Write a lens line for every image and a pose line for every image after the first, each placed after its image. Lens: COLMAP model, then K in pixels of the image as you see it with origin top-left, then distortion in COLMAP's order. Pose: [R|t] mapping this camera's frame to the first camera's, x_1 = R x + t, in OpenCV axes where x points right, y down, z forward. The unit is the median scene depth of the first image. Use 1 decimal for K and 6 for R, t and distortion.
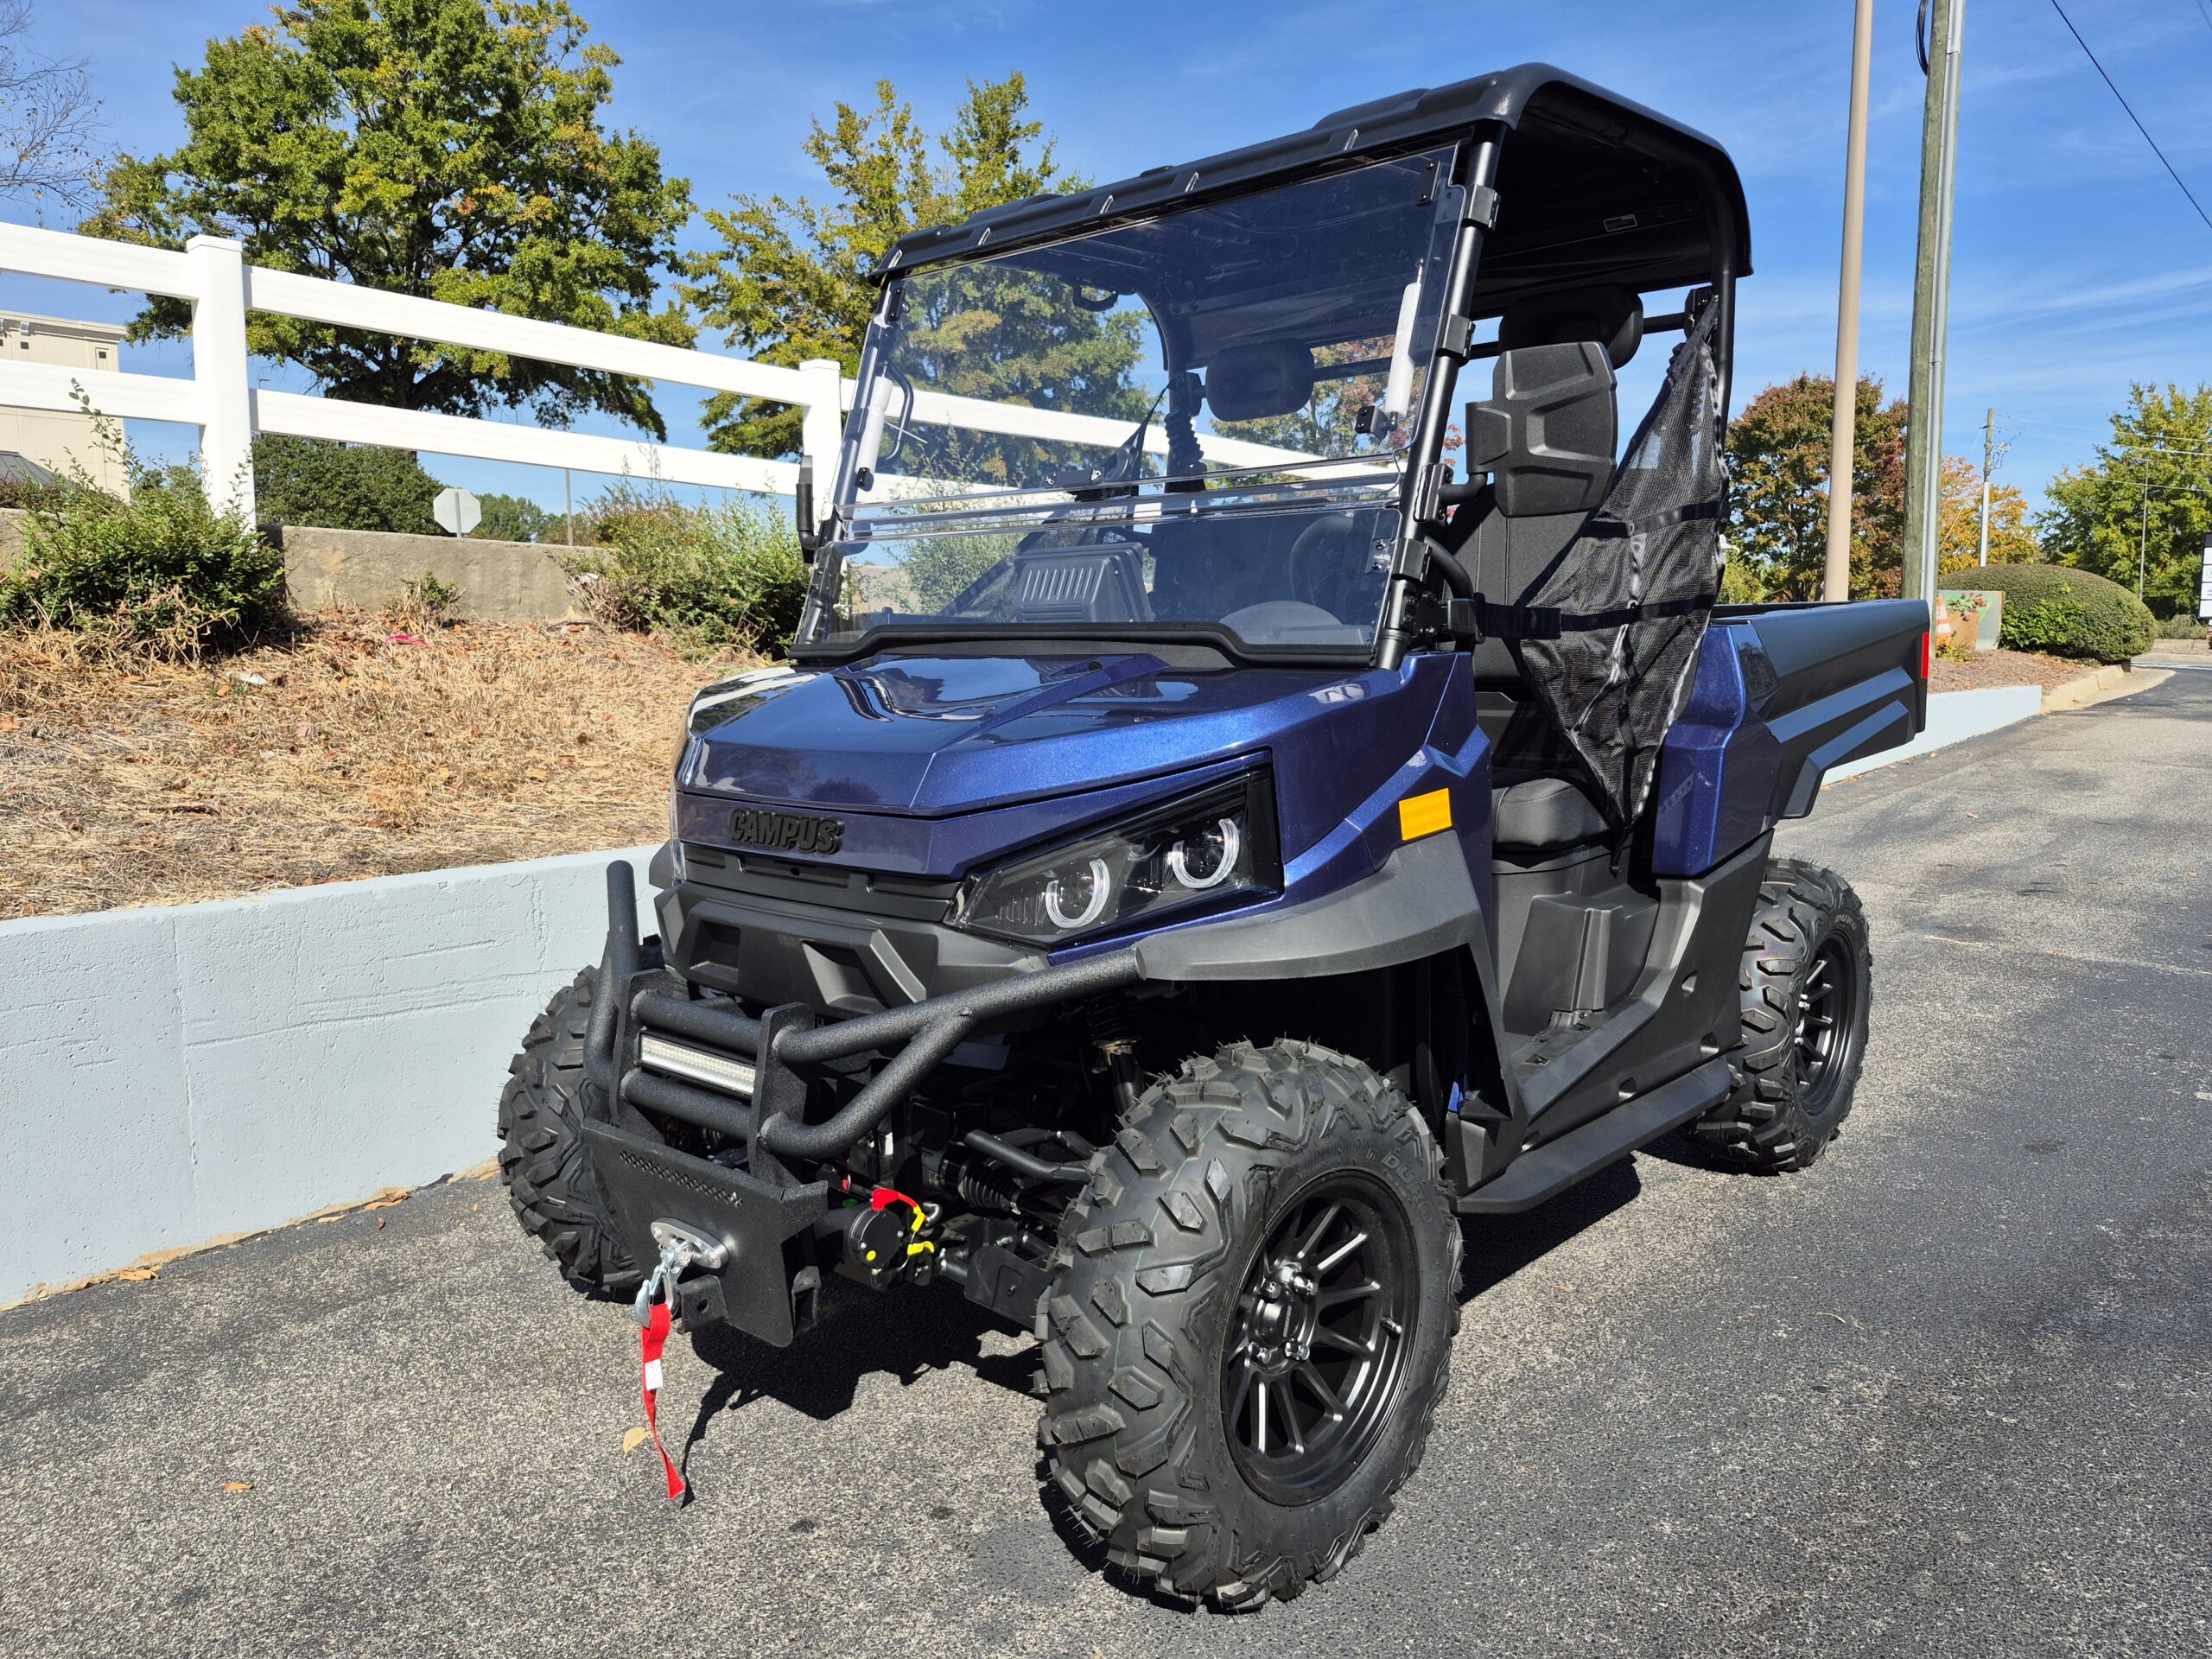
lens RADIAL K [[1544.1, 0, 1098.7], [0, 1544.1, 814.1], [0, 0, 1]] dist [0.044470, -0.045541]
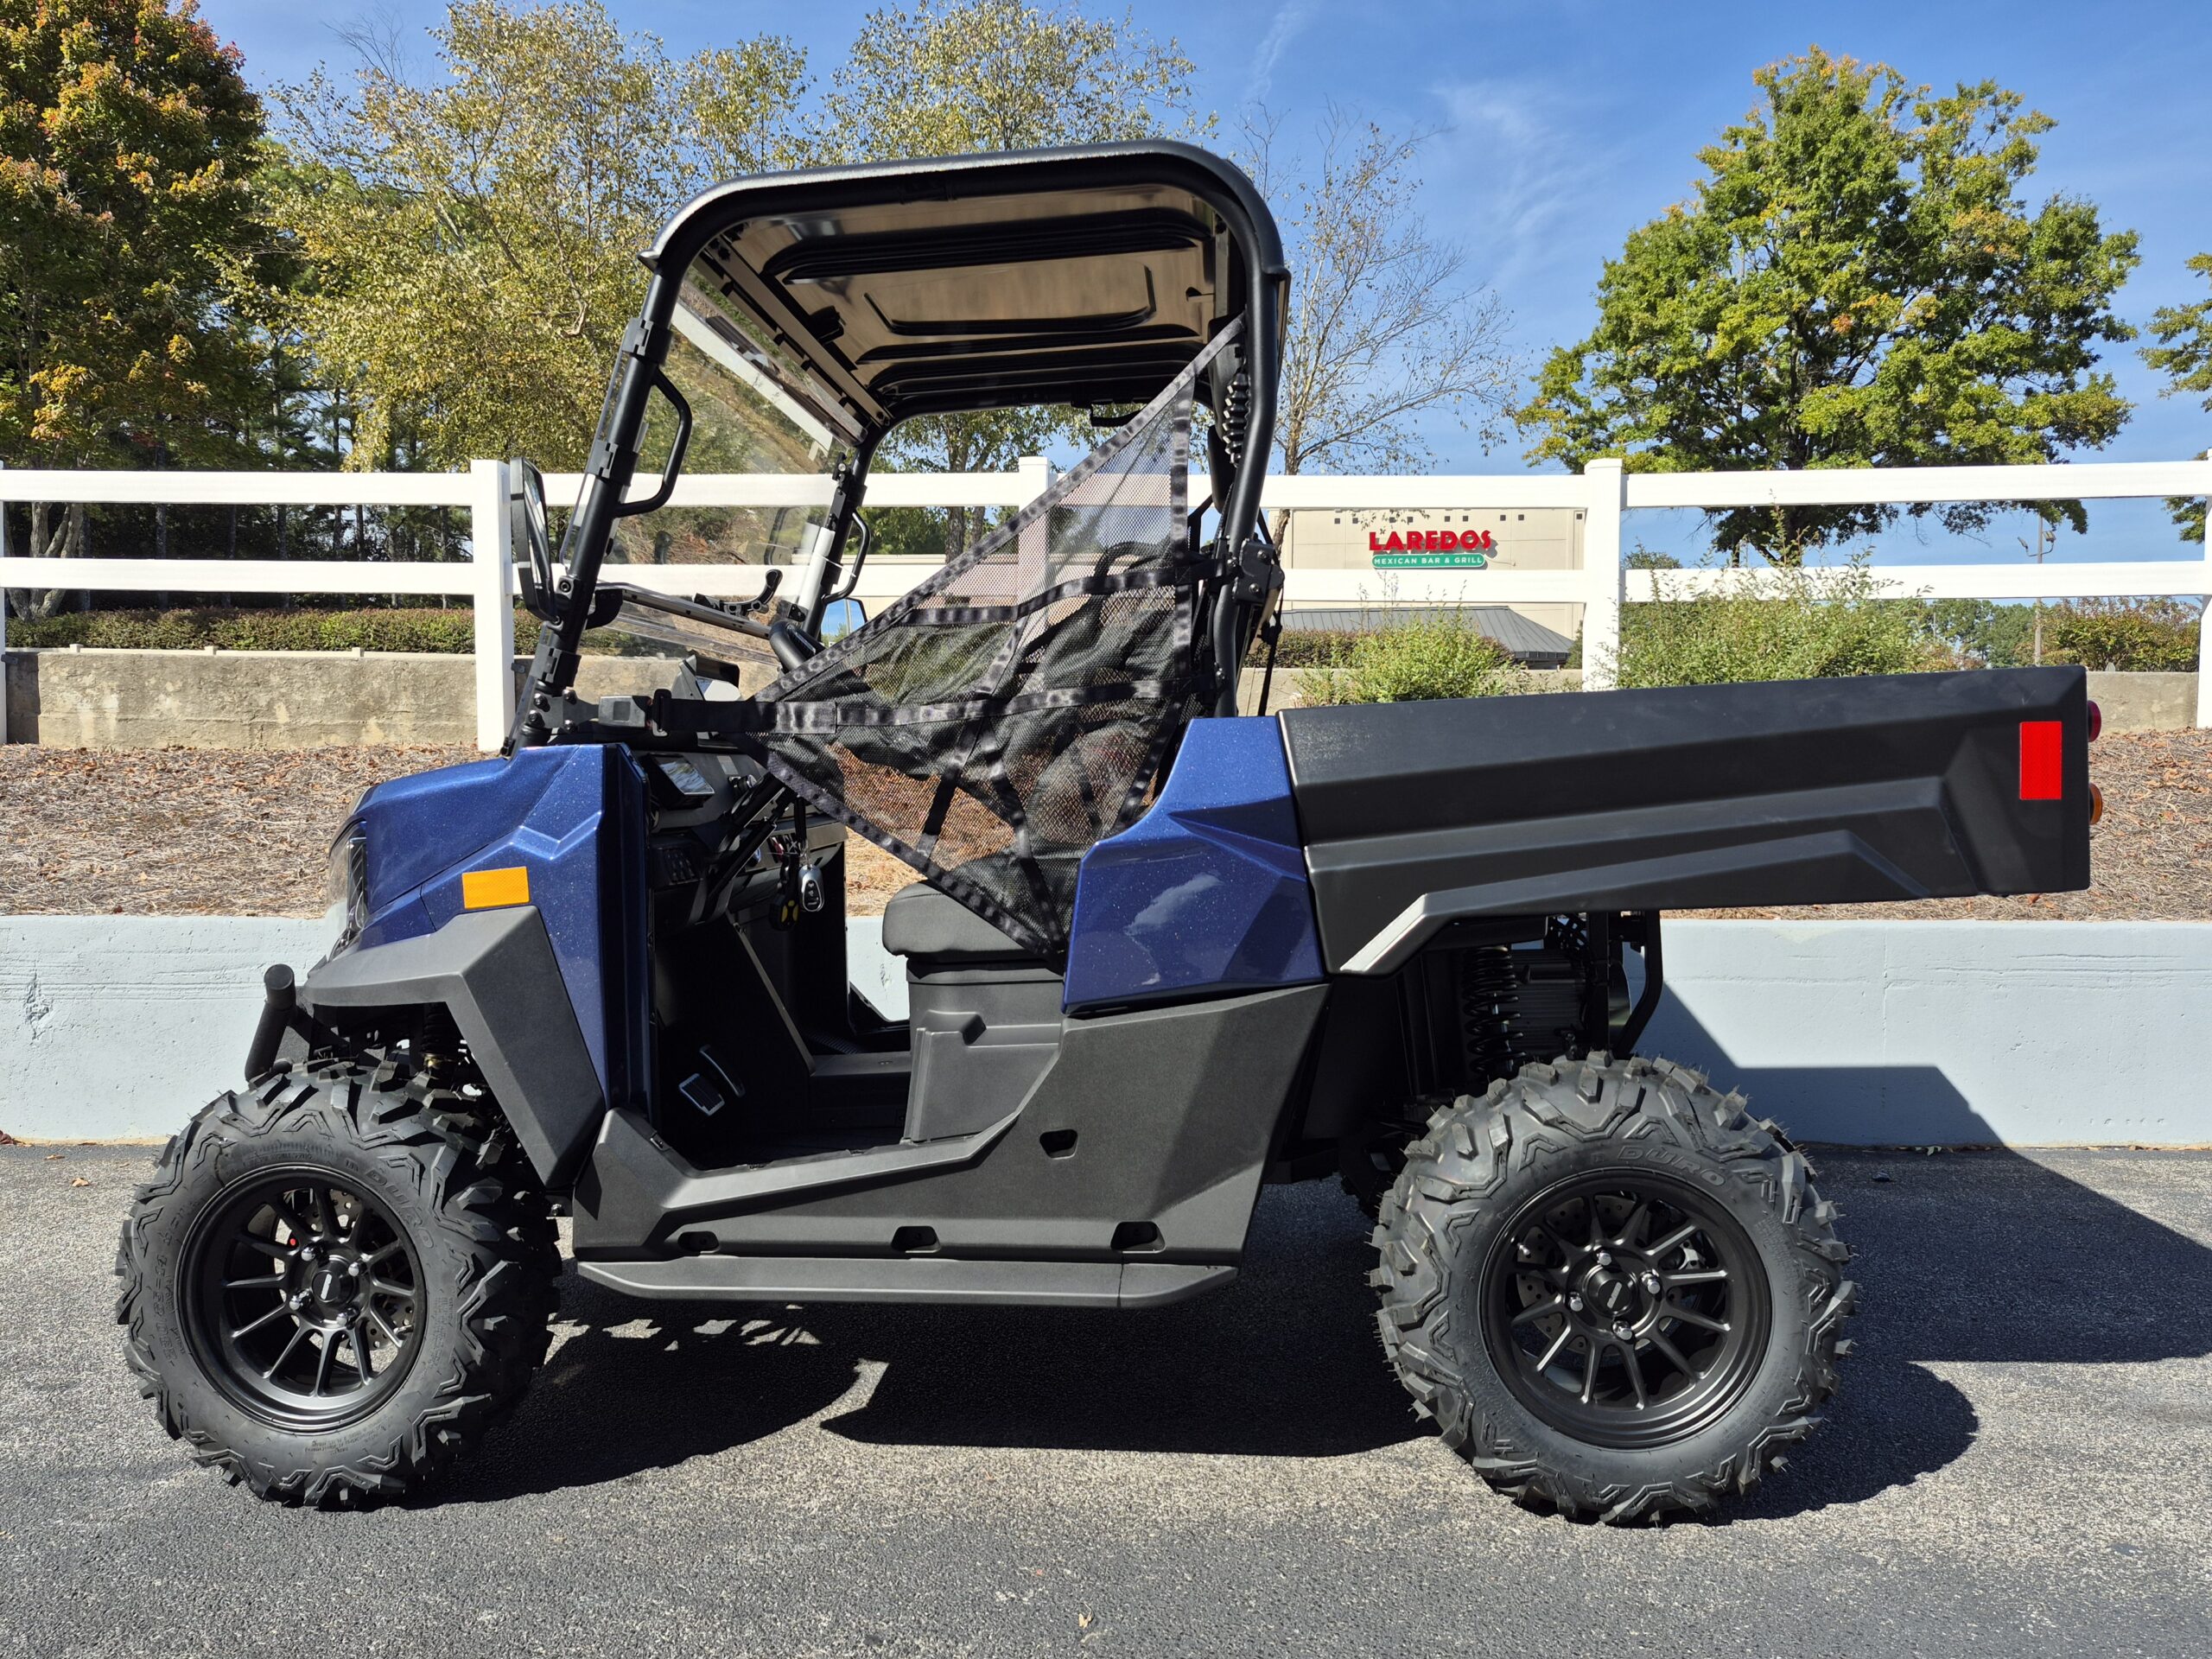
lens RADIAL K [[1548.6, 0, 1106.1], [0, 1548.6, 822.3], [0, 0, 1]] dist [0.063984, -0.068739]
pose [[0.611652, 0.031942, -0.790482, 0.107449], [-0.088940, 0.995627, -0.028587, -0.004251], [0.786112, 0.087791, 0.611818, 0.050697]]
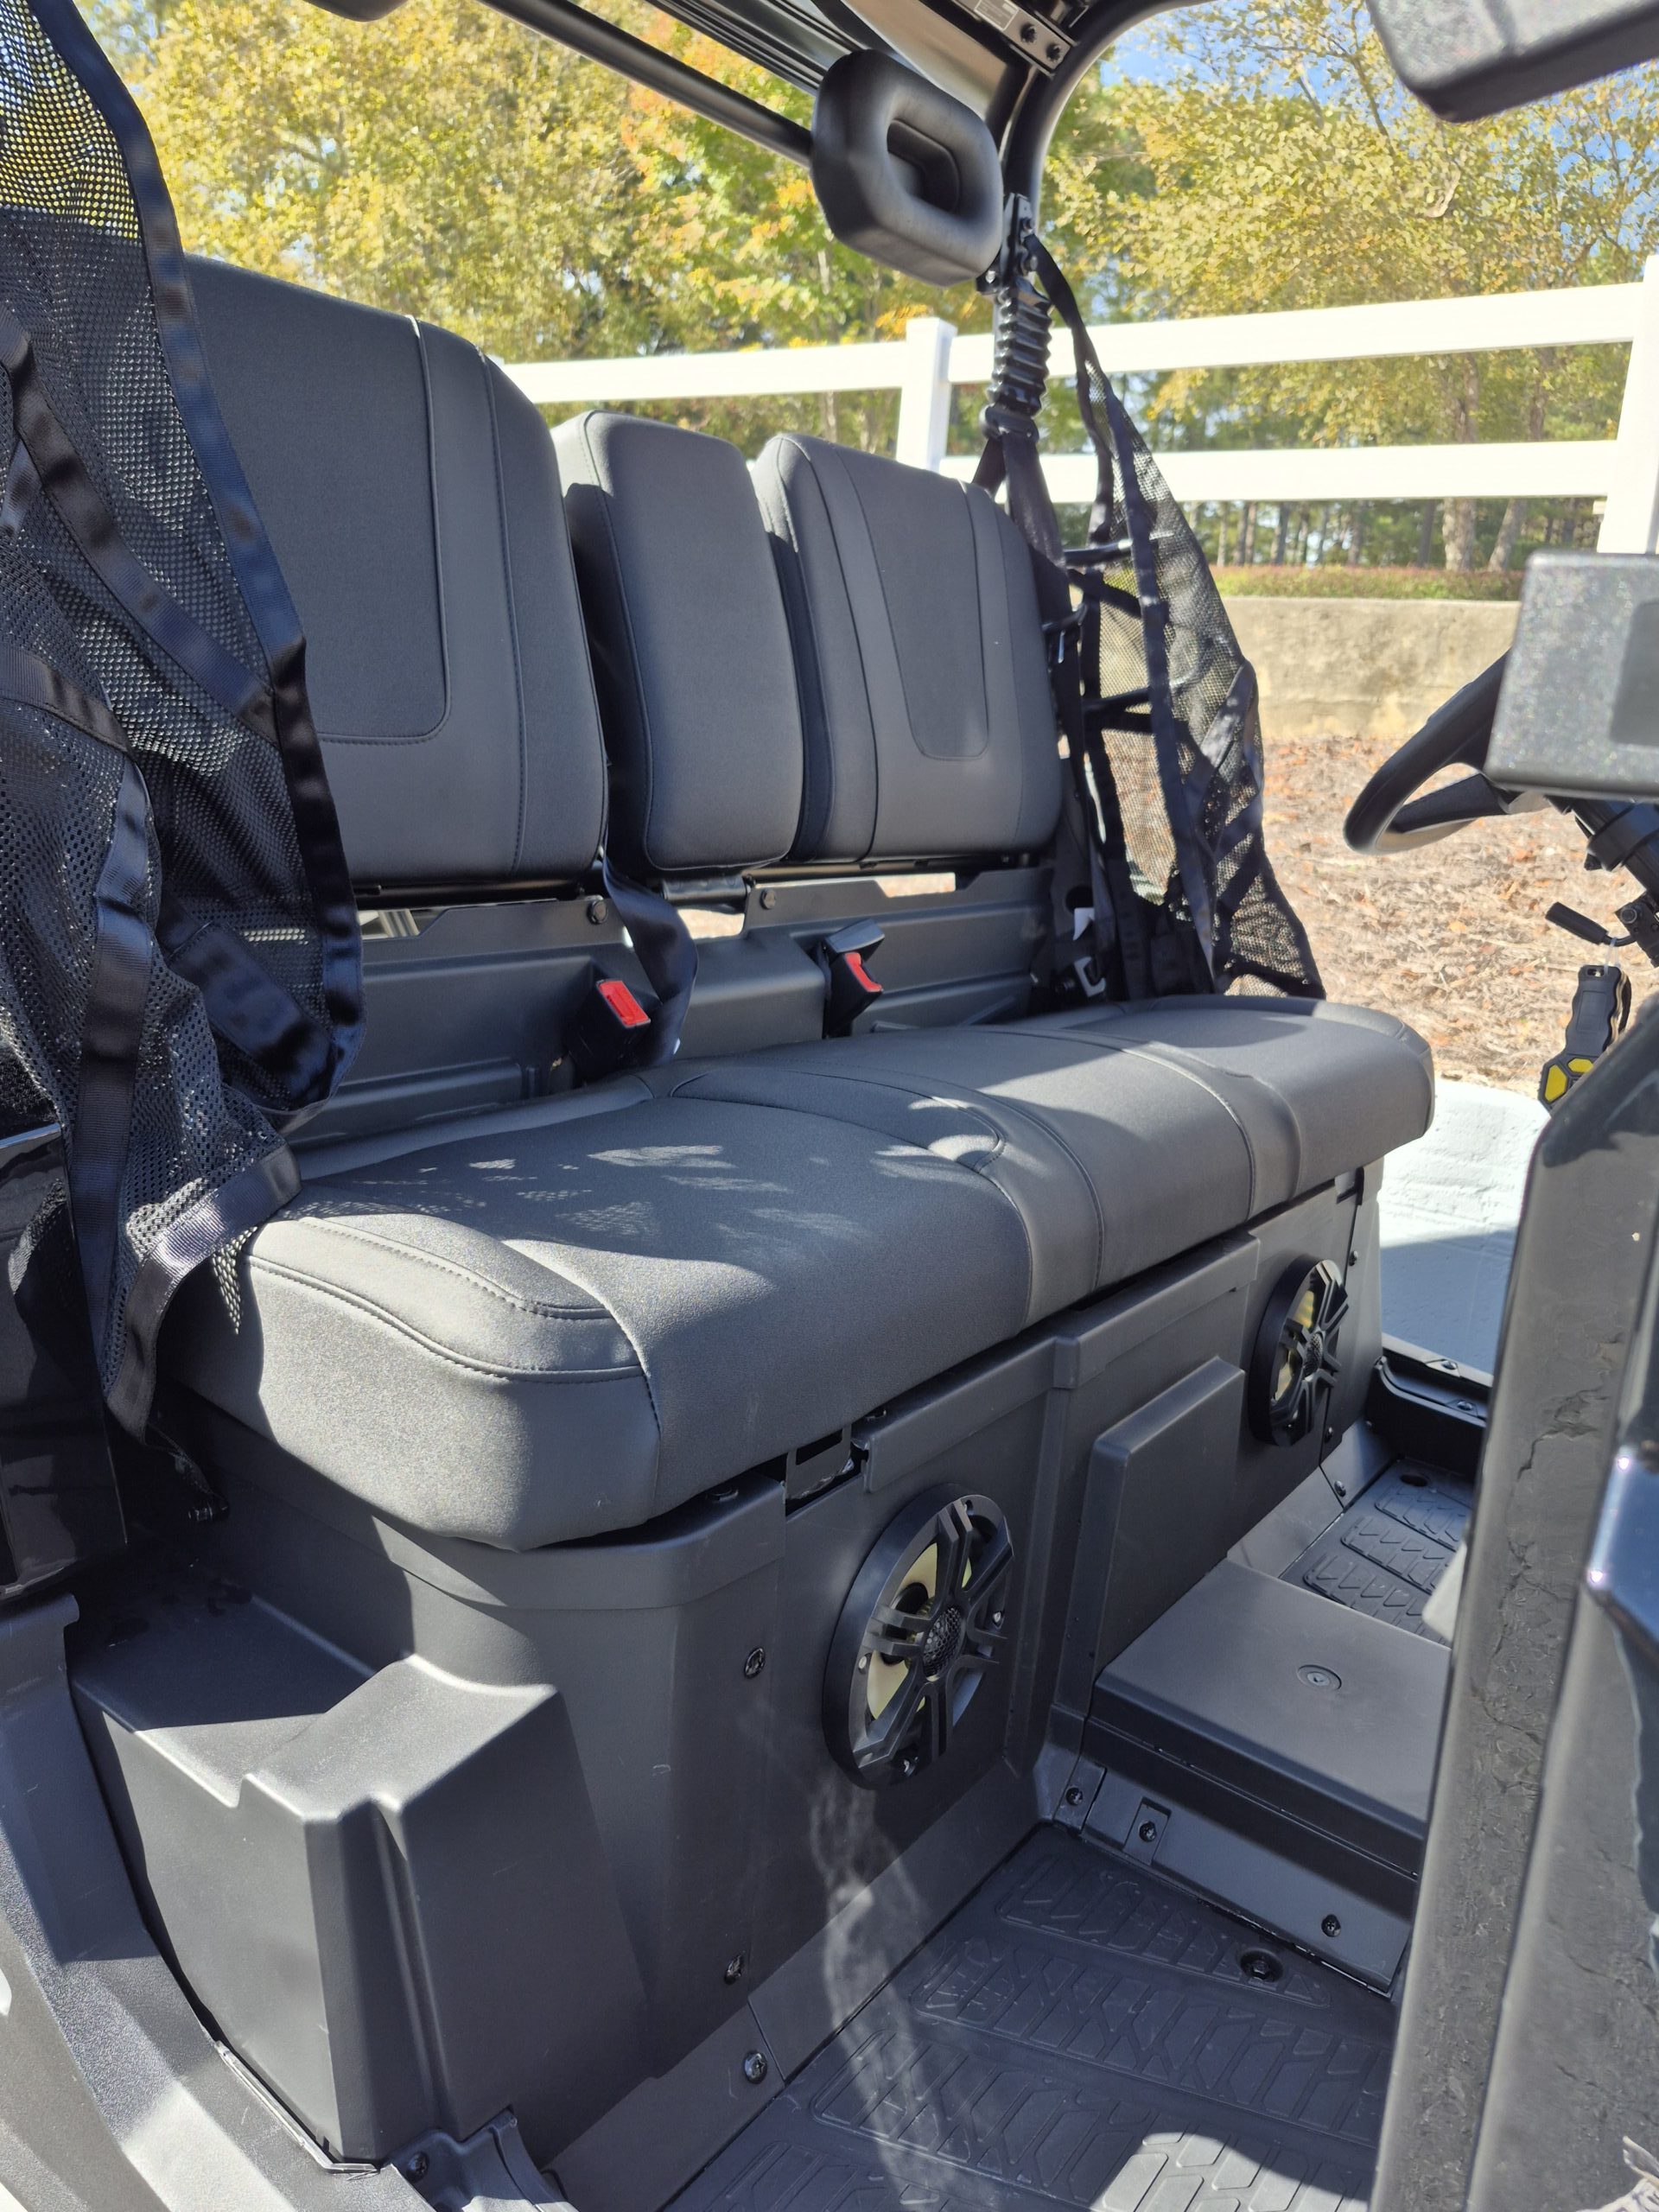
lens RADIAL K [[1554.4, 0, 845.6], [0, 1554.4, 1070.1], [0, 0, 1]] dist [0.066844, -0.069353]
pose [[0.081616, 0.228447, -0.970129, -0.005517], [-0.175569, 0.961450, 0.211633, -0.004110], [0.981078, 0.153052, 0.118578, 0.037393]]
